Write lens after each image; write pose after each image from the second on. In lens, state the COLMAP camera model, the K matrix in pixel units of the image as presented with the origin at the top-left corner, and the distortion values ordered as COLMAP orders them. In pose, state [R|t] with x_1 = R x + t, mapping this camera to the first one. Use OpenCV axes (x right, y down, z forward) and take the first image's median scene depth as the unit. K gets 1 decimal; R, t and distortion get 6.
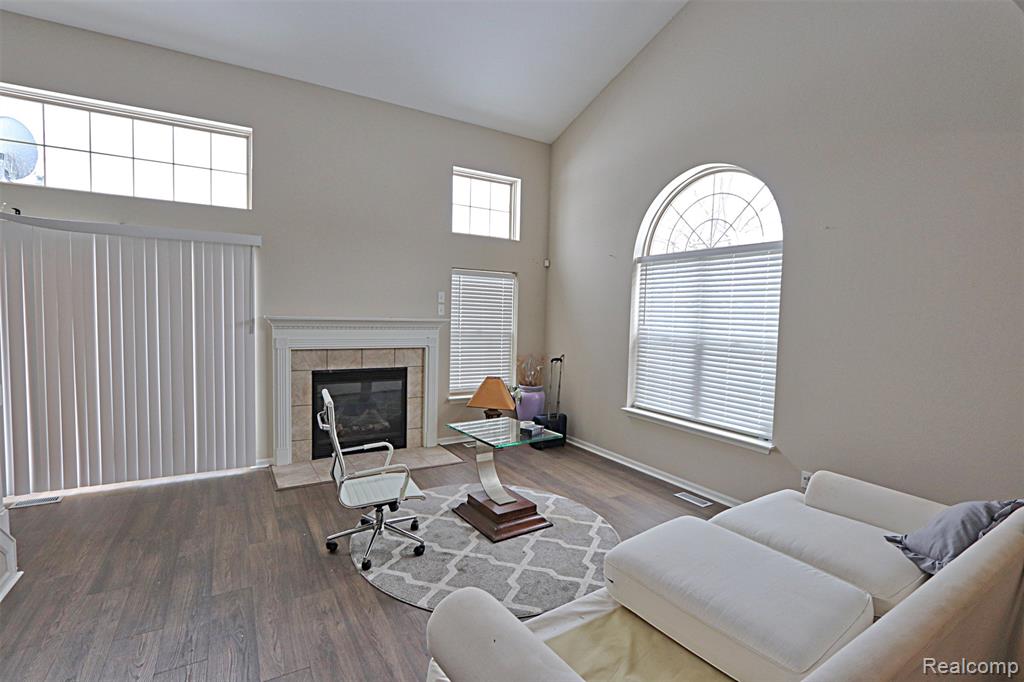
lens RADIAL K [[472.5, 0, 504.4], [0, 472.5, 342.9], [0, 0, 1]] dist [-0.015555, 0.001687]
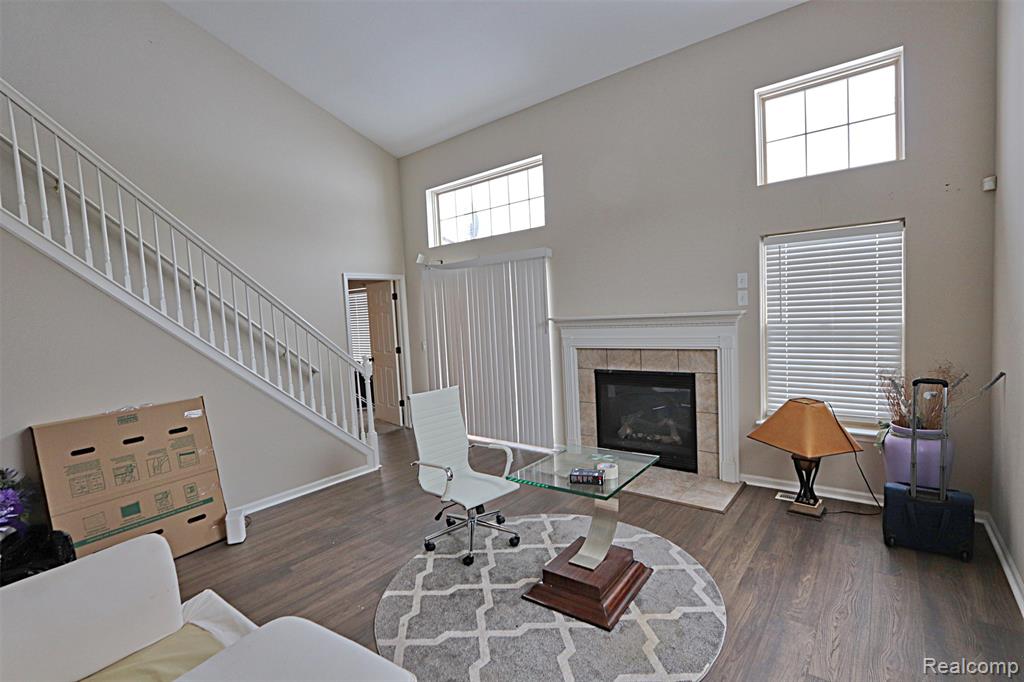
lens RADIAL K [[472.5, 0, 504.4], [0, 472.5, 342.9], [0, 0, 1]] dist [-0.015555, 0.001687]
pose [[0.346881, 0.017483, -0.937746, 0.486218], [0.001241, 0.999817, 0.019099, -0.017932], [0.937908, -0.007789, 0.346795, 0.474922]]
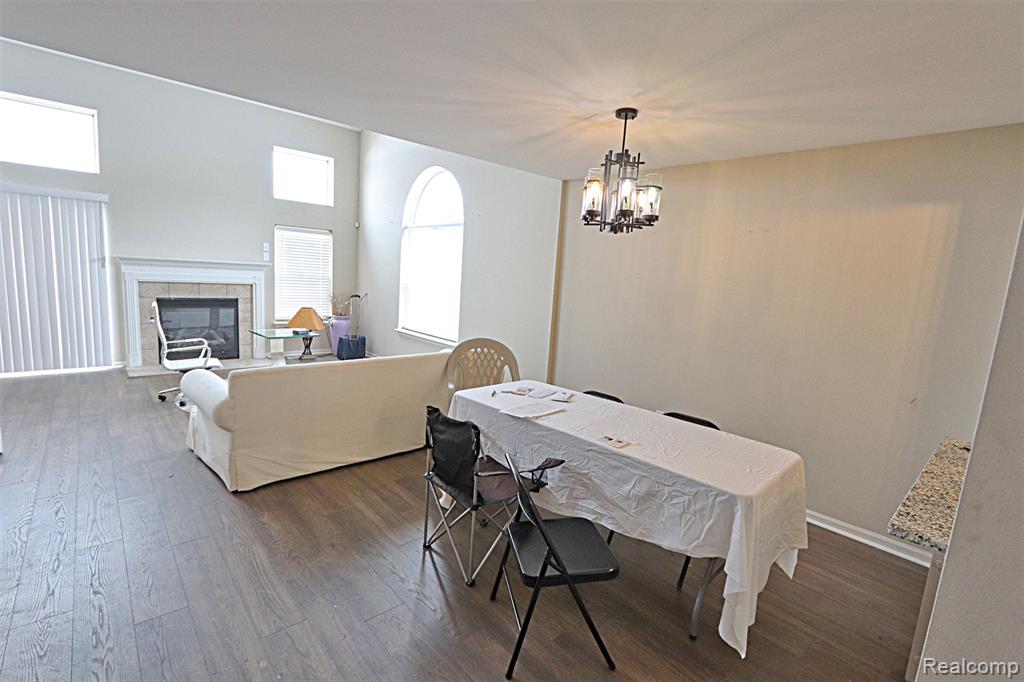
lens RADIAL K [[472.5, 0, 504.4], [0, 472.5, 342.9], [0, 0, 1]] dist [-0.015555, 0.001687]
pose [[0.980479, 0.006984, 0.196500, 0.310701], [-0.025239, 0.995572, 0.090552, 0.041649], [-0.194998, -0.093744, 0.976313, -0.524110]]
